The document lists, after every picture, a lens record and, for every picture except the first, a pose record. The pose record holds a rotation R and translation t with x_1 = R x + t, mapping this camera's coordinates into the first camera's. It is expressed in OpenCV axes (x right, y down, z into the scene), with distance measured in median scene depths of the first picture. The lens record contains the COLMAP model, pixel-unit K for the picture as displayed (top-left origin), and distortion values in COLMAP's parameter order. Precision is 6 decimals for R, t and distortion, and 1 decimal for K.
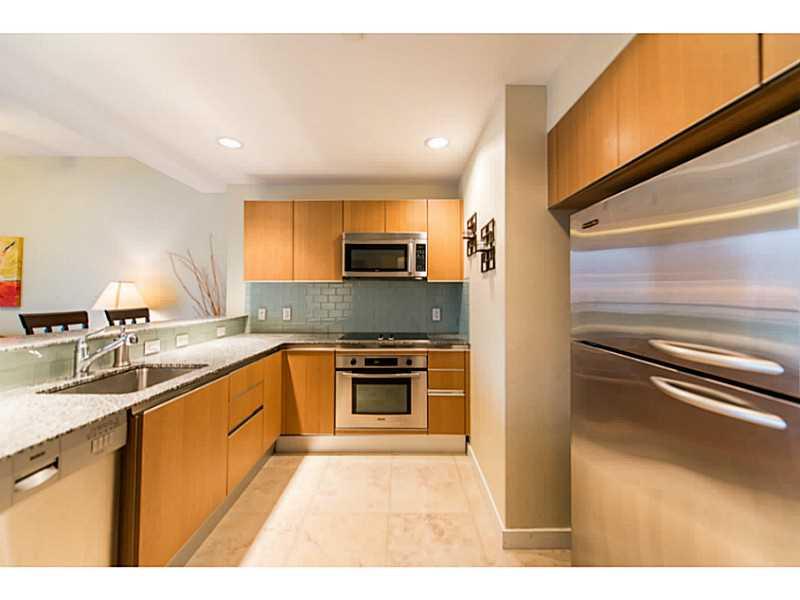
lens RADIAL K [[318.2, 0, 402.5], [0, 318.2, 284.4], [0, 0, 1]] dist [-0.000093, -0.000357]
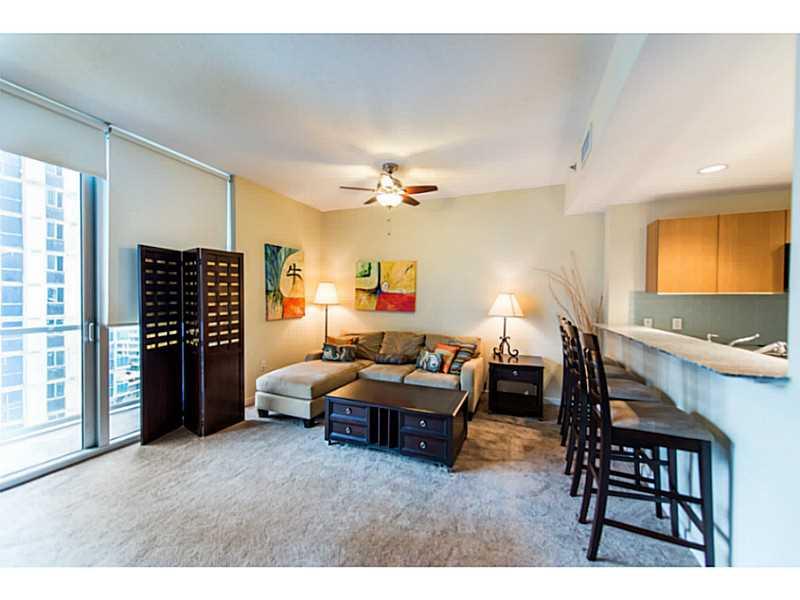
lens RADIAL K [[319.1, 0, 400.0], [0, 319.1, 300.0], [0, 0, 1]] dist [0.000135, -0.000077]
pose [[0.920905, 0.005133, -0.389754, -1.010422], [0.006727, 0.999555, 0.029059, -0.028589], [0.389729, -0.029383, 0.920461, -0.411445]]
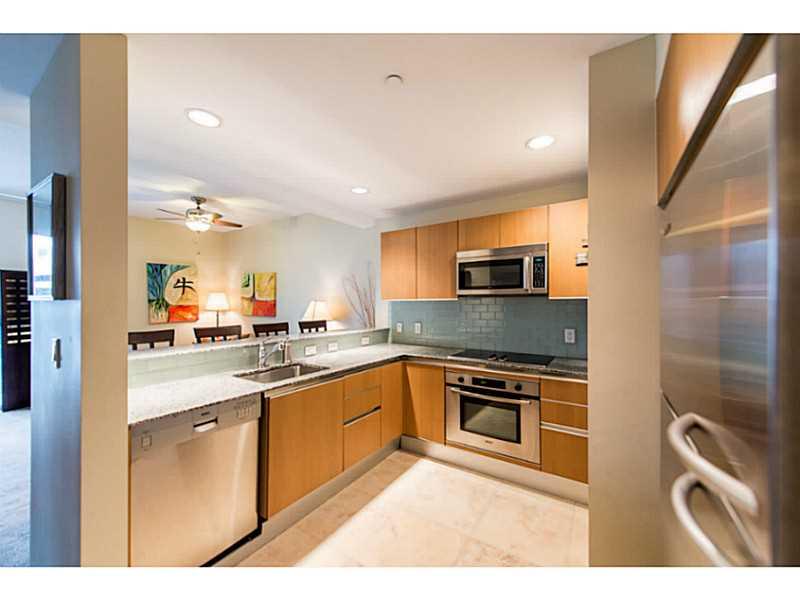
lens RADIAL K [[311.2, 0, 400.0], [0, 311.2, 300.0], [0, 0, 1]] dist [-0.000257, -0.000050]
pose [[0.835453, -0.009579, -0.549478, 0.232351], [0.019777, 0.999725, 0.012641, -0.027032], [0.549205, -0.021428, 0.835413, 0.063831]]
